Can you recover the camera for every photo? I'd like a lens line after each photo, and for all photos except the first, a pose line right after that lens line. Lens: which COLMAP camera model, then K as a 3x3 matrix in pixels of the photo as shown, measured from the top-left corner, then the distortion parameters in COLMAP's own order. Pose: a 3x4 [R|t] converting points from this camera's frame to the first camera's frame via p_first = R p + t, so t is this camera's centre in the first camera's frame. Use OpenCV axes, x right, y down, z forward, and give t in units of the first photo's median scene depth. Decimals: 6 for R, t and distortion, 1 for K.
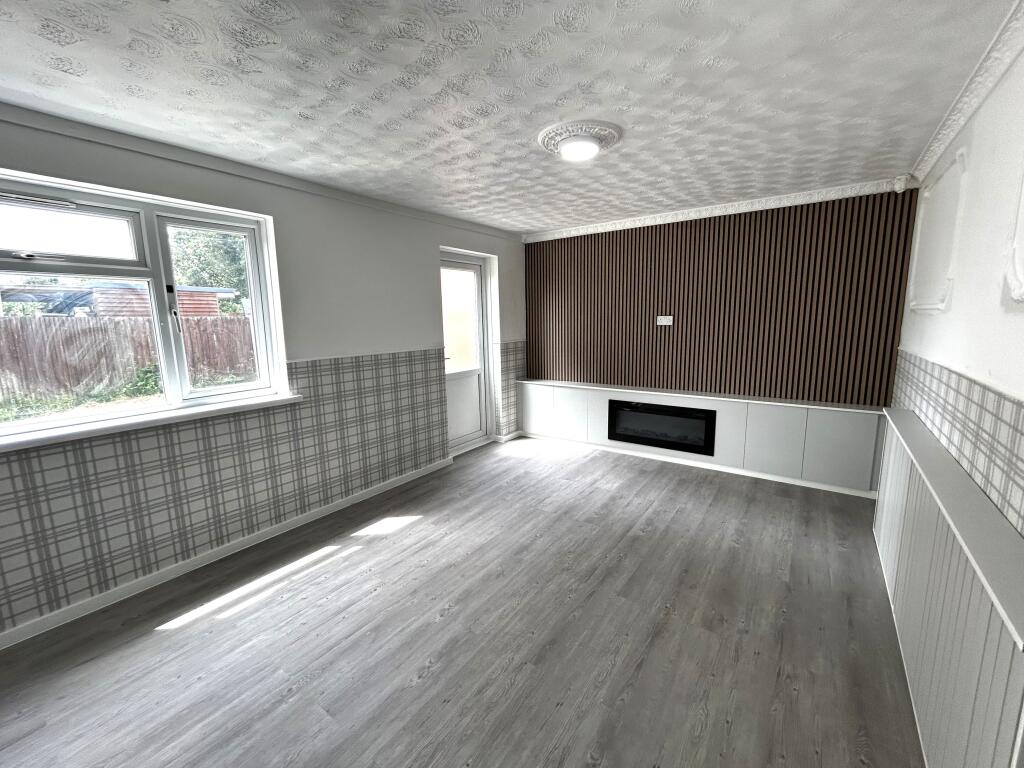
lens RADIAL K [[419.1, 0, 506.7], [0, 419.1, 384.1], [0, 0, 1]] dist [0.011437, 0.000138]
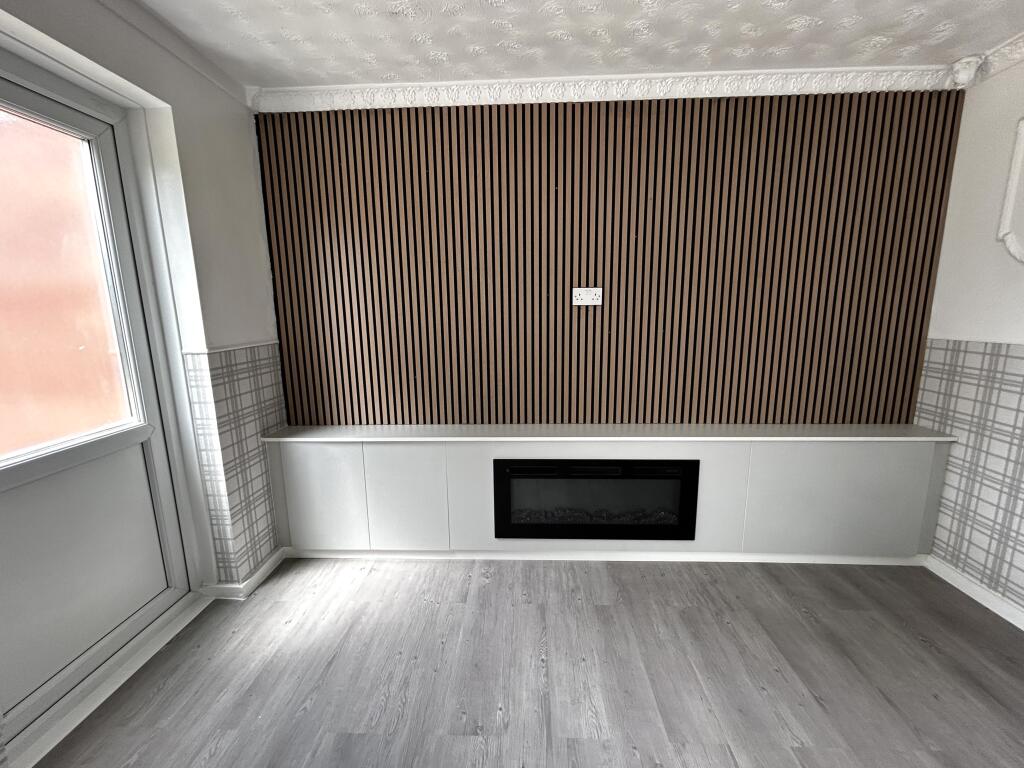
lens RADIAL K [[422.3, 0, 512.9], [0, 422.3, 384.2], [0, 0, 1]] dist [-0.000290, 0.000250]
pose [[0.827357, -0.087856, 0.554763, -0.000552], [0.084121, 0.995933, 0.032266, -0.068012], [-0.555342, 0.019972, 0.831382, 0.620725]]
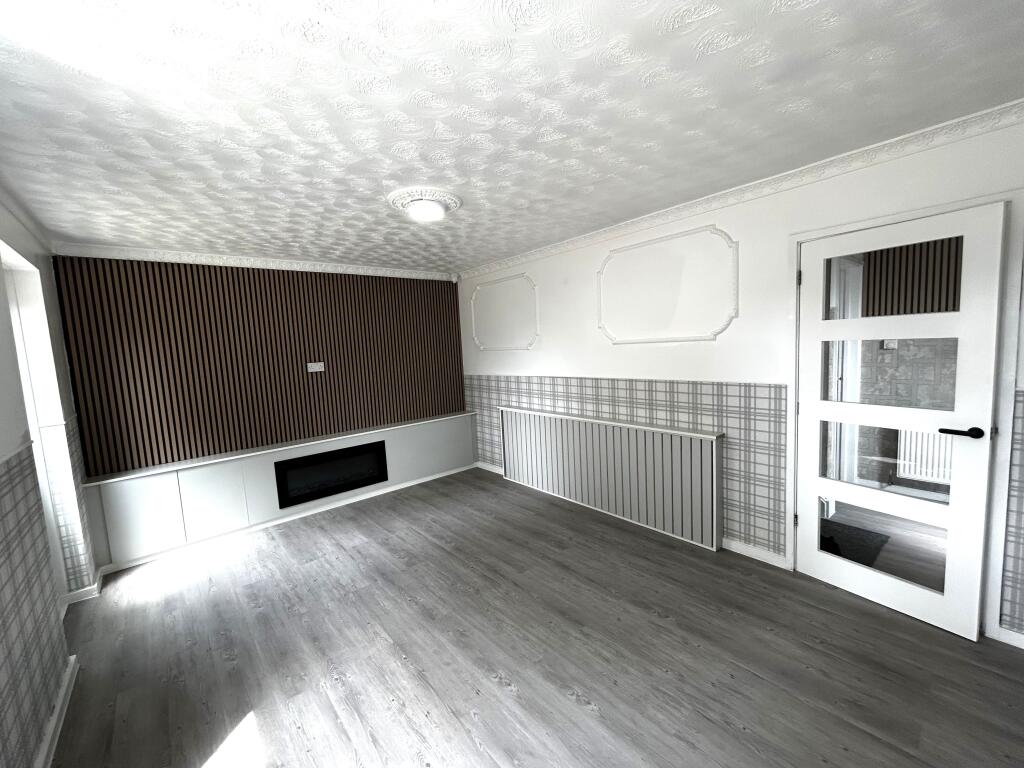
lens RADIAL K [[422.3, 0, 512.9], [0, 422.3, 384.2], [0, 0, 1]] dist [-0.000290, 0.000250]
pose [[0.219467, -0.087518, 0.971687, -0.495610], [0.202718, 0.978322, 0.042329, -0.060018], [-0.954327, 0.187689, 0.232450, 0.334491]]
